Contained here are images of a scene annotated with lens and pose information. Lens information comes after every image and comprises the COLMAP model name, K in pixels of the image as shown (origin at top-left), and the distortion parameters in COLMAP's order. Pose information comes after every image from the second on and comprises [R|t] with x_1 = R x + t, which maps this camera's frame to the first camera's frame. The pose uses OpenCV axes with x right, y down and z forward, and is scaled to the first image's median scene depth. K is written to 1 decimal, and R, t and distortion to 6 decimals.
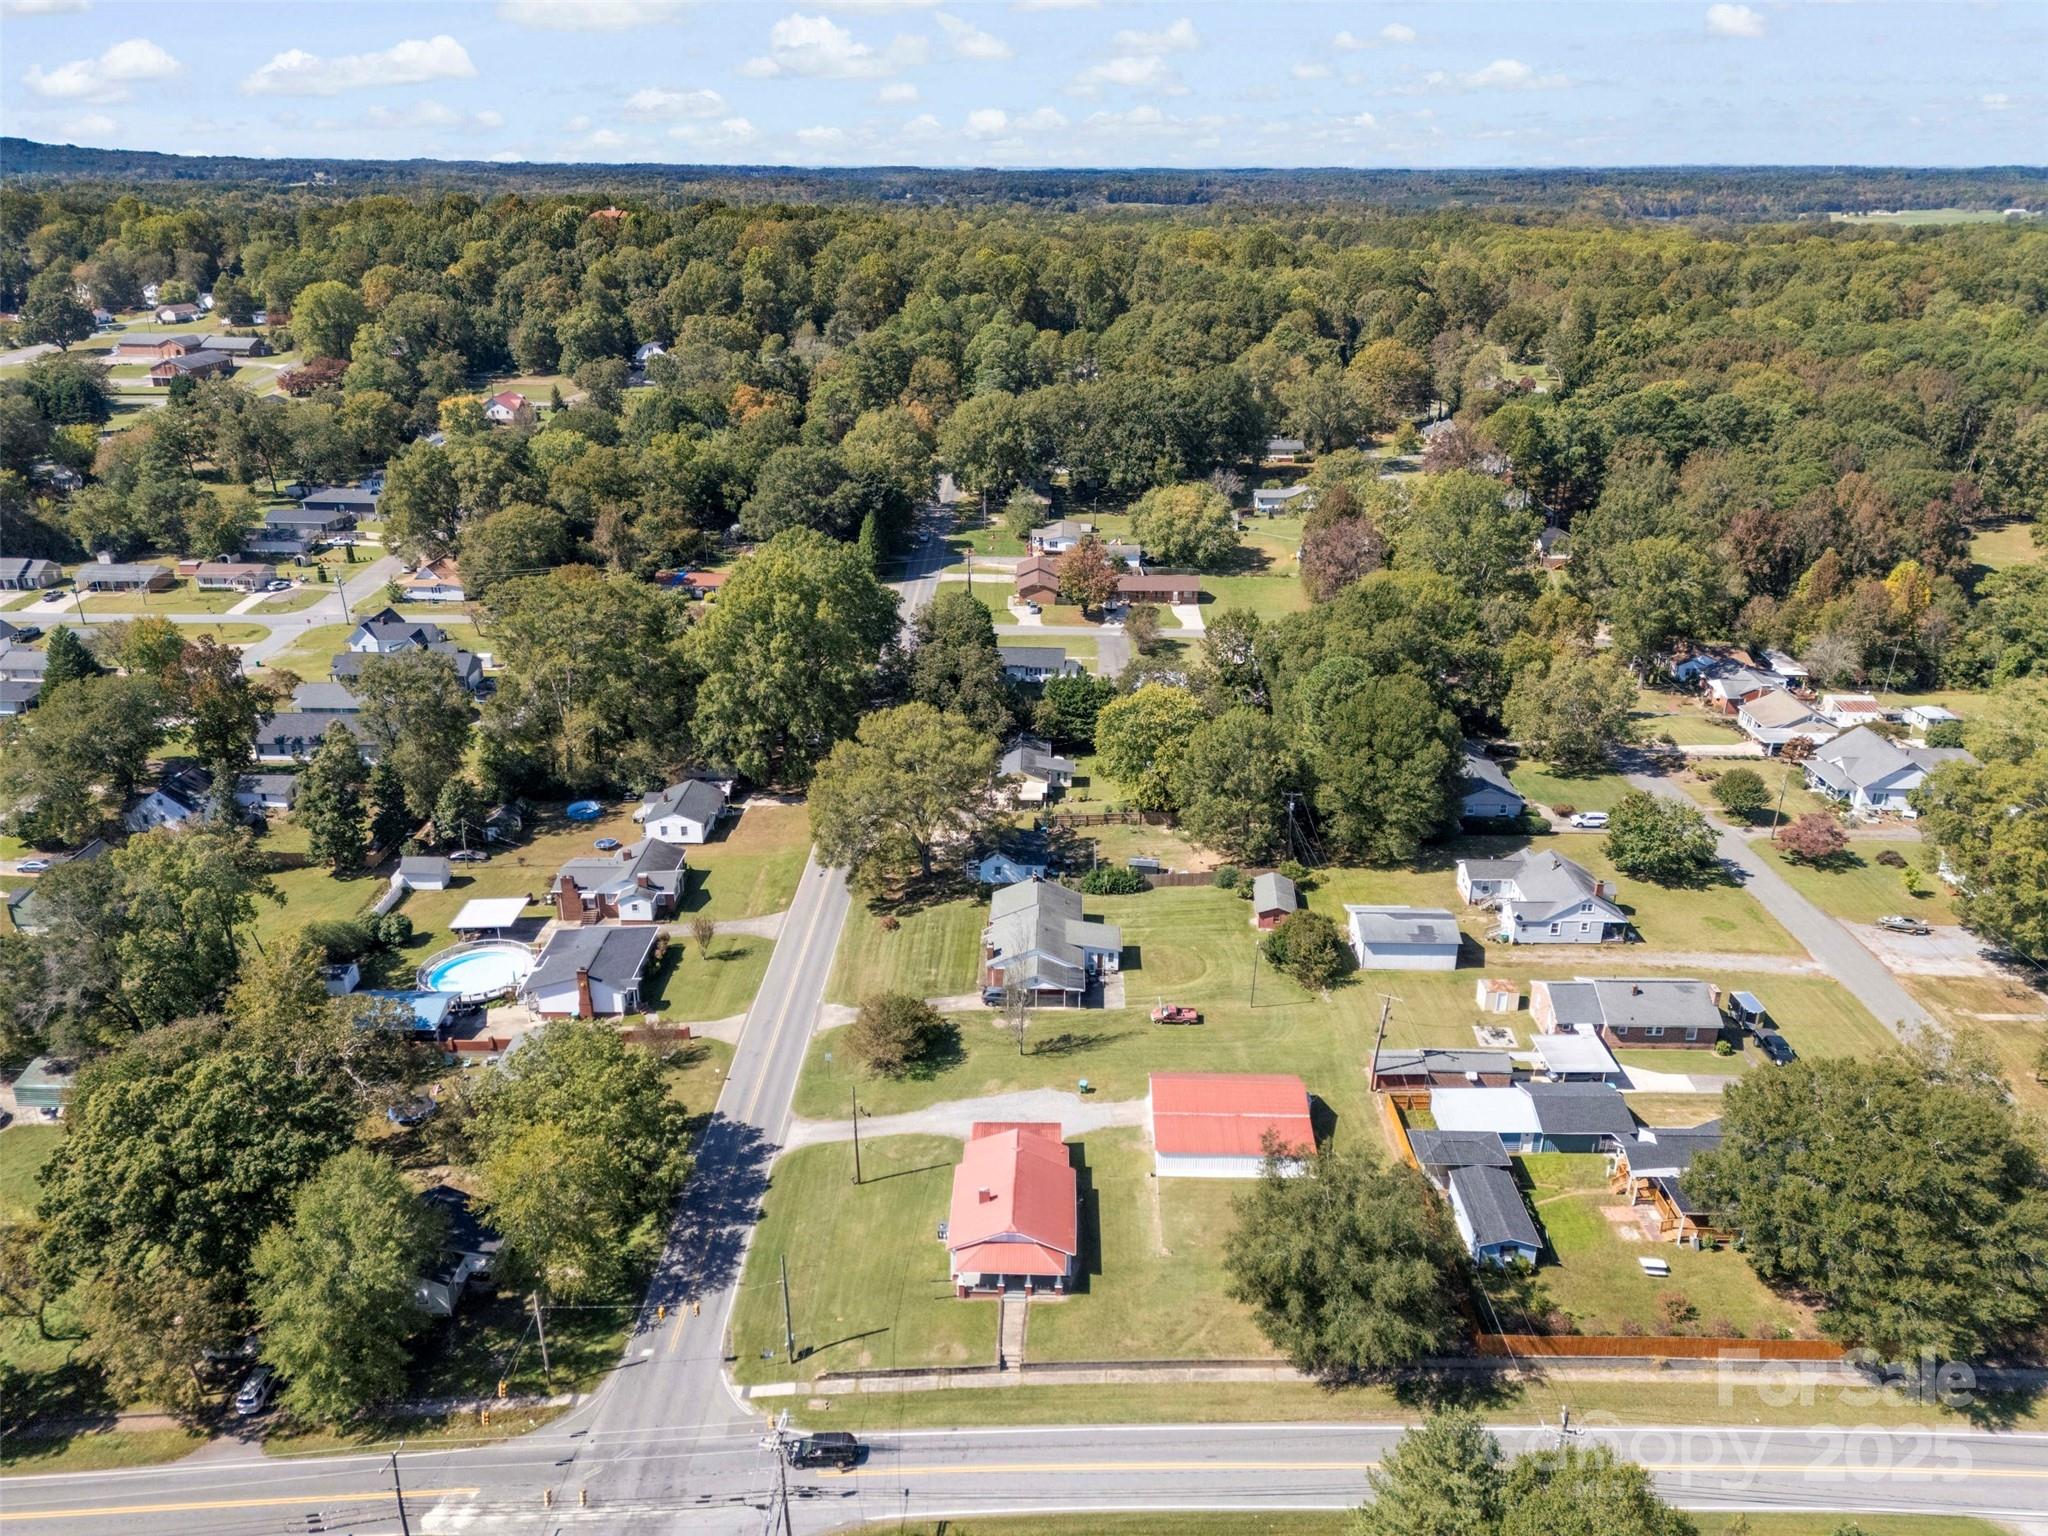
lens RADIAL K [[1499.5, 0, 1024.0], [0, 1499.5, 768.0], [0, 0, 1]] dist [0.118681, -0.131891]
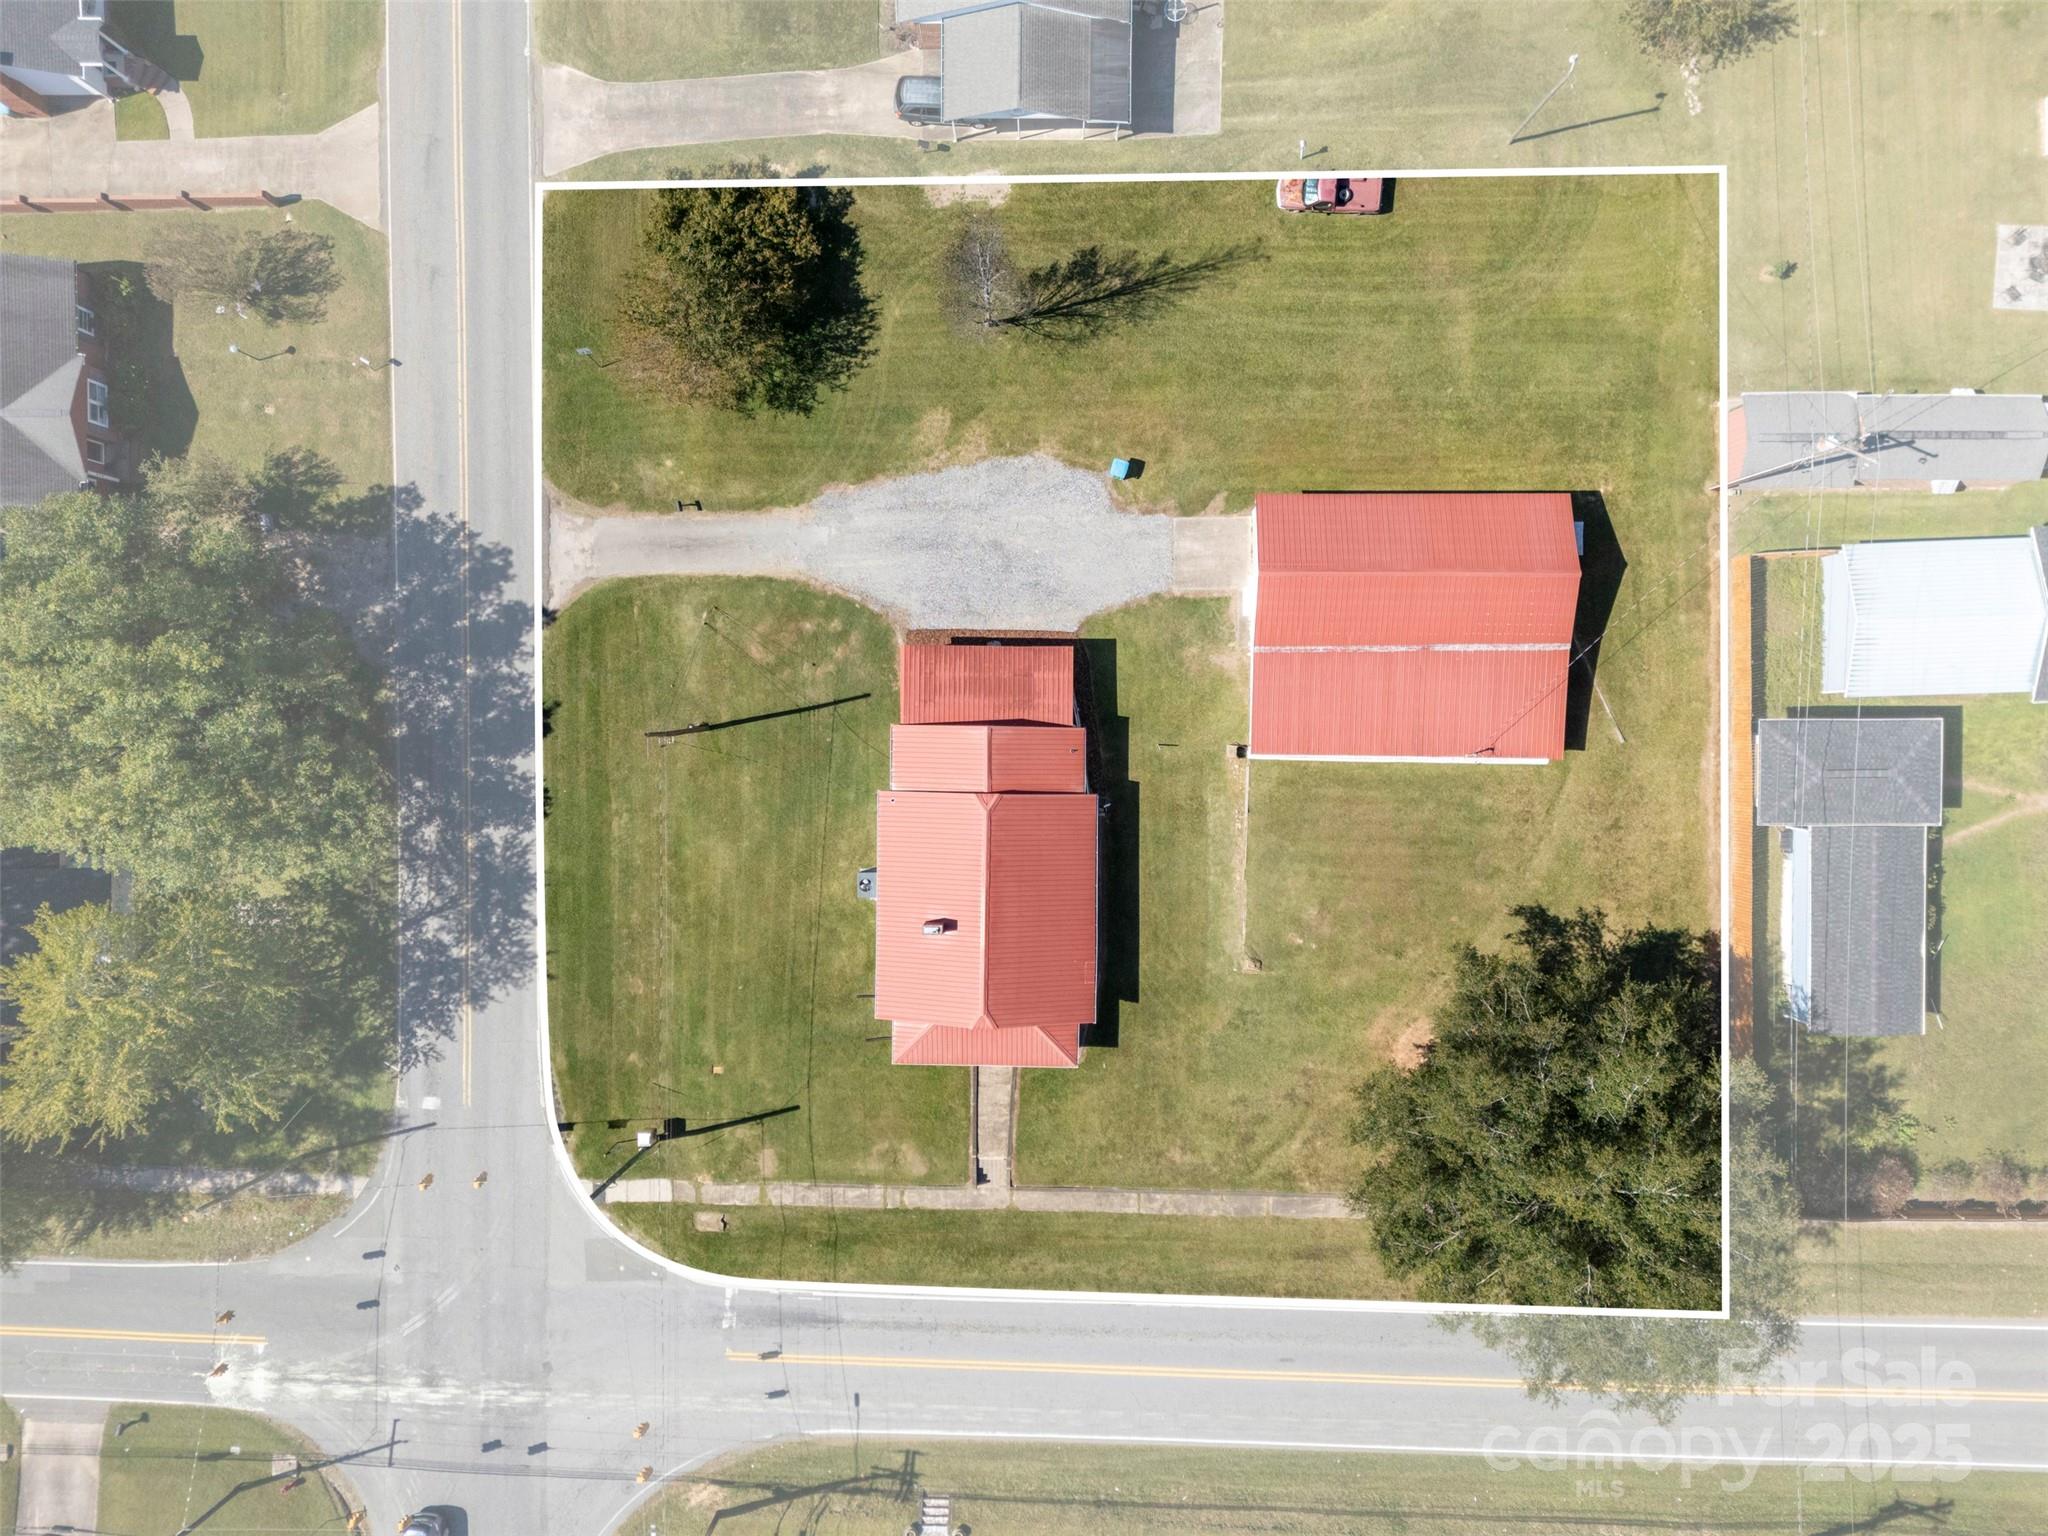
lens RADIAL K [[1499.5, 0, 1024.0], [0, 1499.5, 768.0], [0, 0, 1]] dist [0.118681, -0.131891]
pose [[0.999419, -0.017684, -0.029123, 0.020349], [0.033487, 0.352191, 0.935329, -0.210557], [-0.006283, -0.935761, 0.352579, 0.719682]]
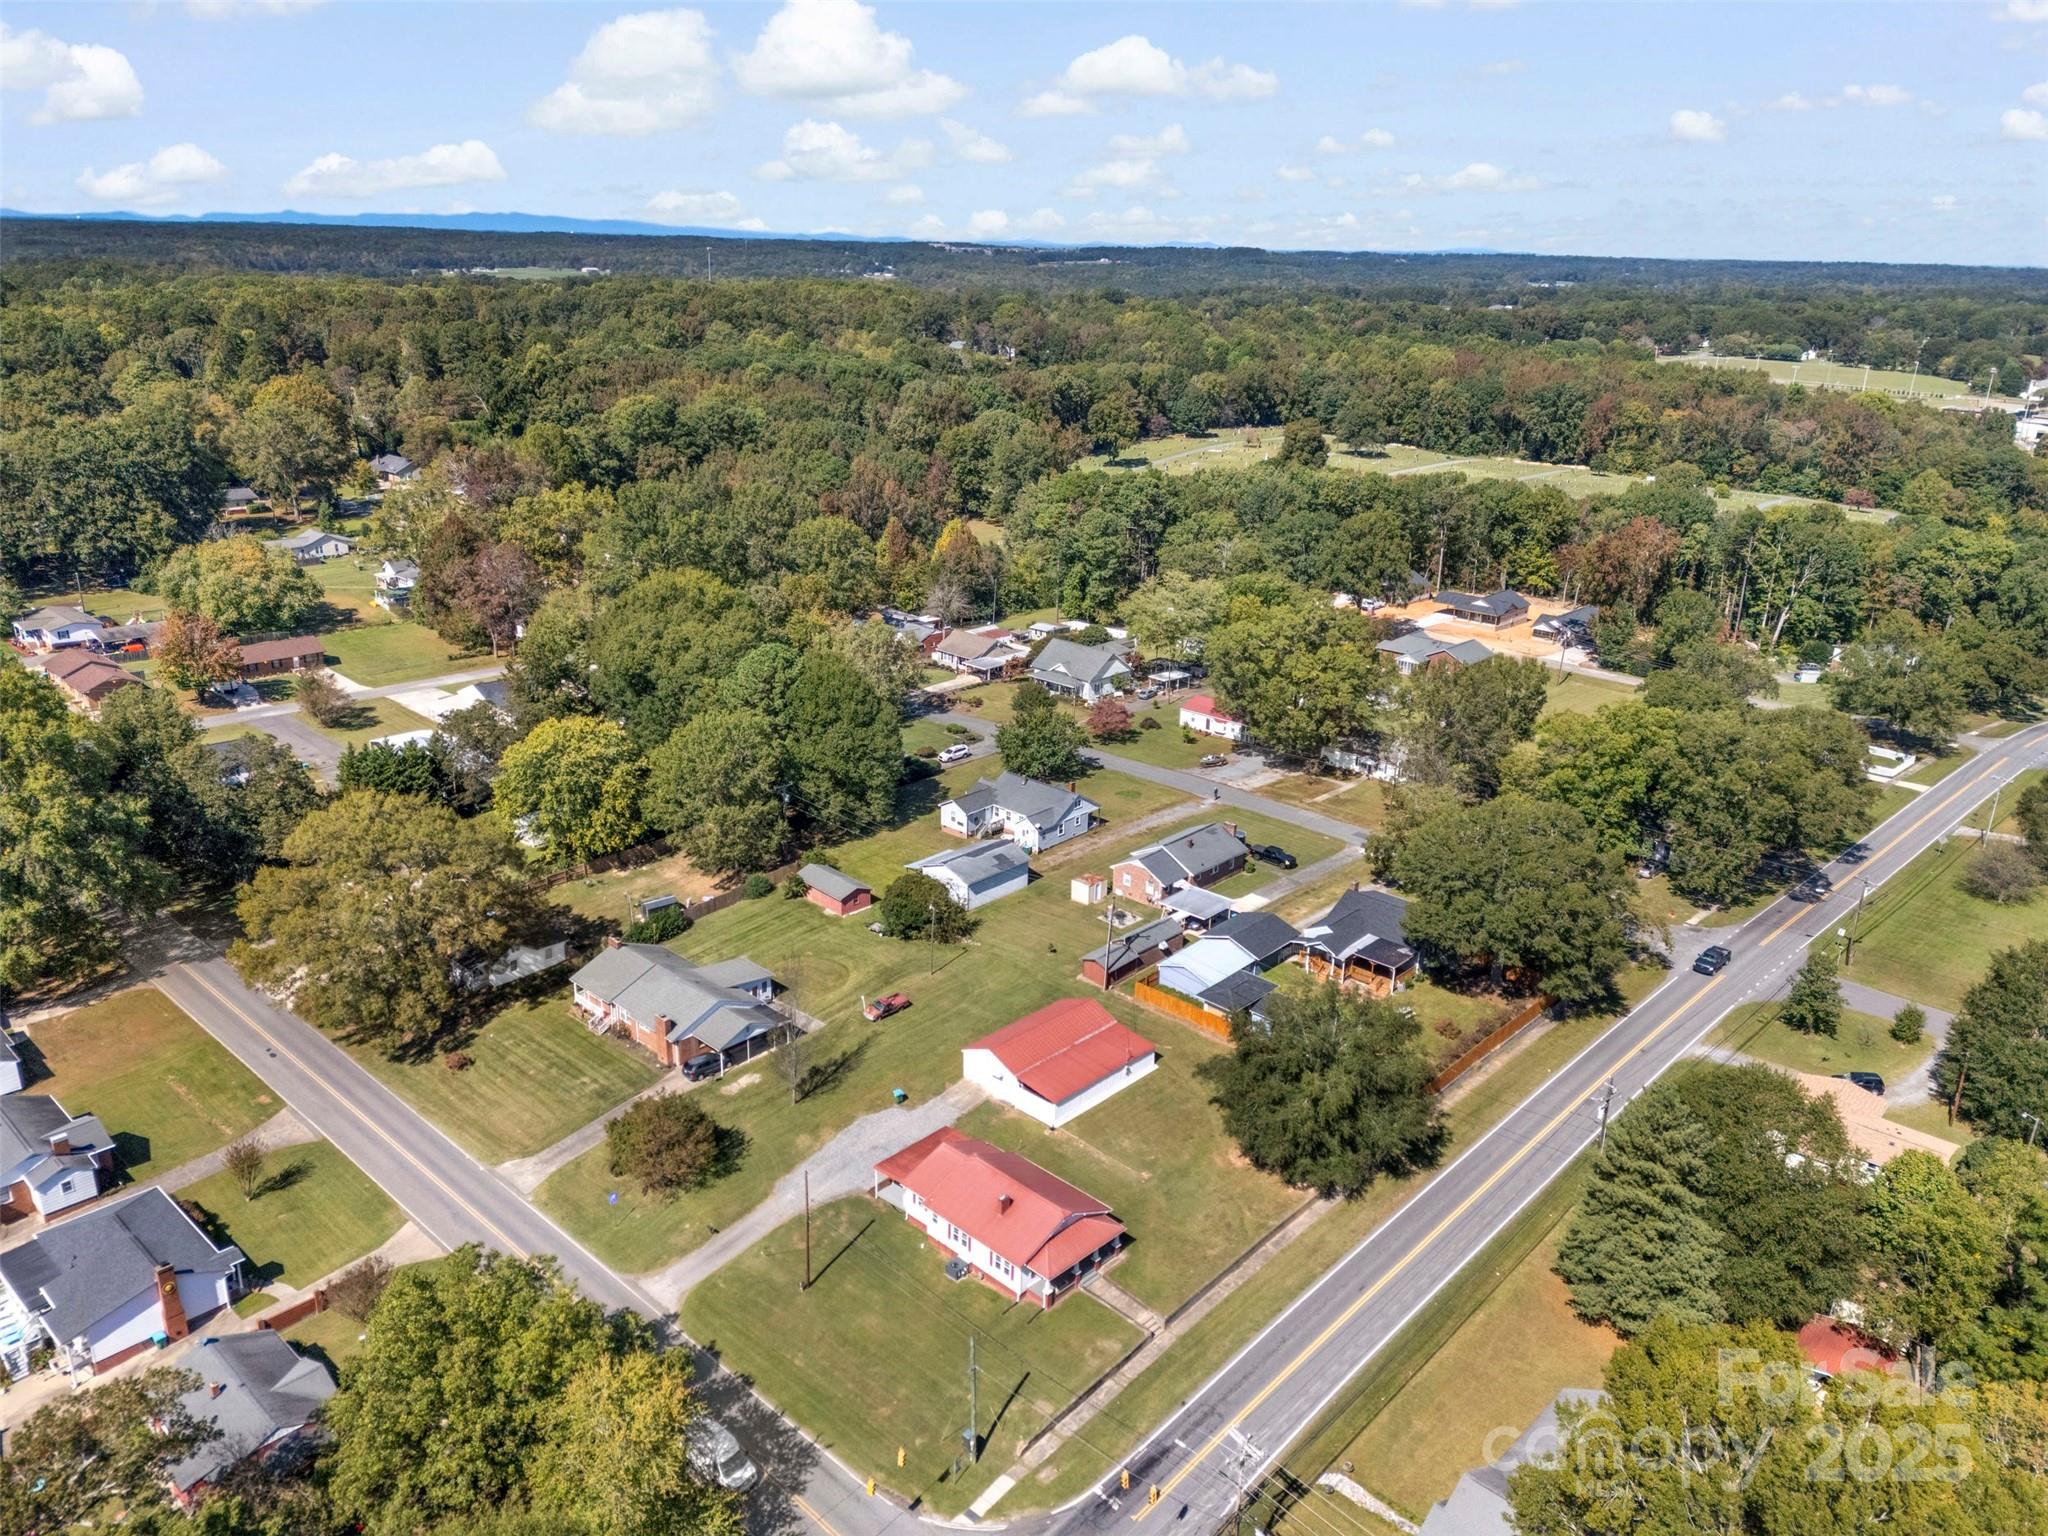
lens RADIAL K [[1499.5, 0, 1024.0], [0, 1499.5, 768.0], [0, 0, 1]] dist [0.118681, -0.131891]
pose [[0.670001, -0.233850, 0.704566, -0.506513], [0.258714, 0.963142, 0.073651, -0.032226], [-0.695821, 0.132934, 0.705806, 0.254044]]
